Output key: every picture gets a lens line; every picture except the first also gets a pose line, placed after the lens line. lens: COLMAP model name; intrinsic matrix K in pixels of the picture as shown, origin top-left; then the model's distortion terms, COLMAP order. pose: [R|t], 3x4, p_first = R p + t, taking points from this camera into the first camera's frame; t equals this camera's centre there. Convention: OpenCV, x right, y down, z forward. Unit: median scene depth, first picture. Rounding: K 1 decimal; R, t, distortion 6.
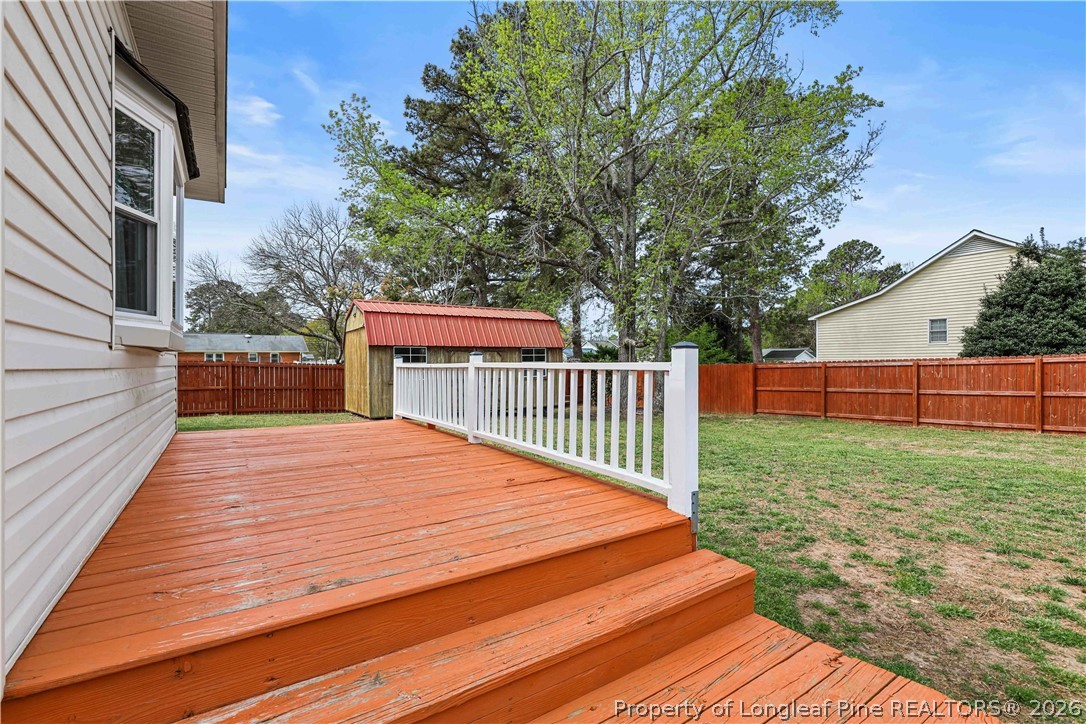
lens RADIAL K [[513.1, 0, 545.5], [0, 513.1, 364.2], [0, 0, 1]] dist [0.001346, -0.001228]
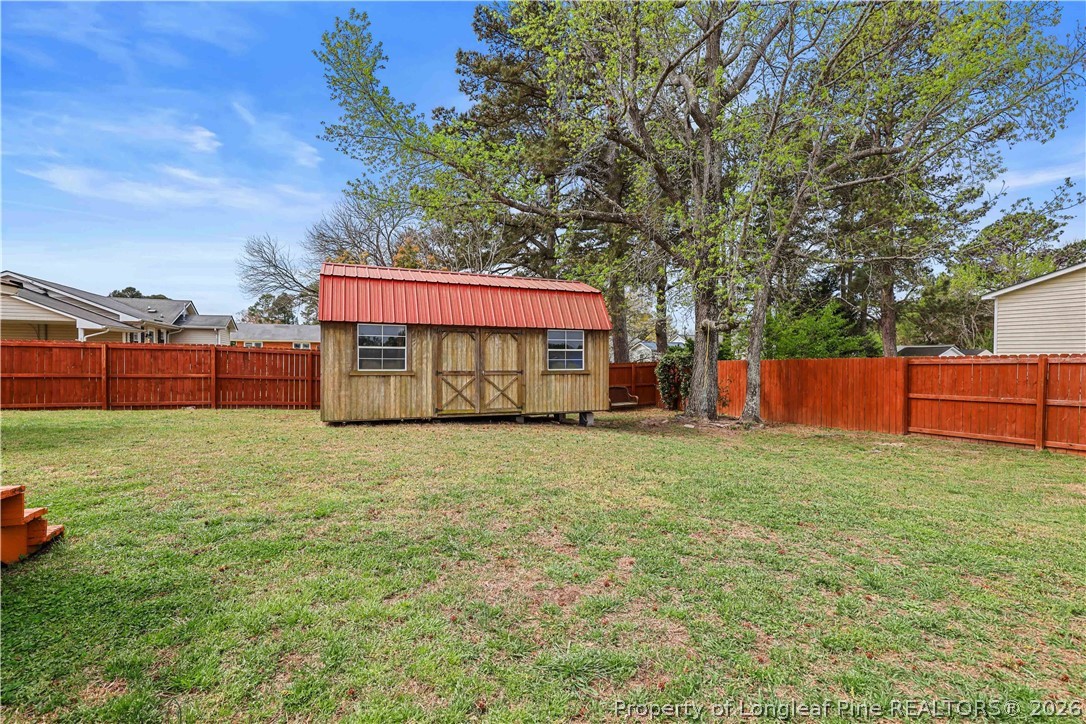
lens RADIAL K [[513.1, 0, 541.7], [0, 513.1, 360.7], [0, 0, 1]] dist [0.001346, -0.001228]
pose [[0.981907, 0.016788, -0.188619, 0.068505], [-0.016434, 0.999859, 0.003442, 0.007956], [0.188650, -0.000280, 0.982044, 0.253544]]
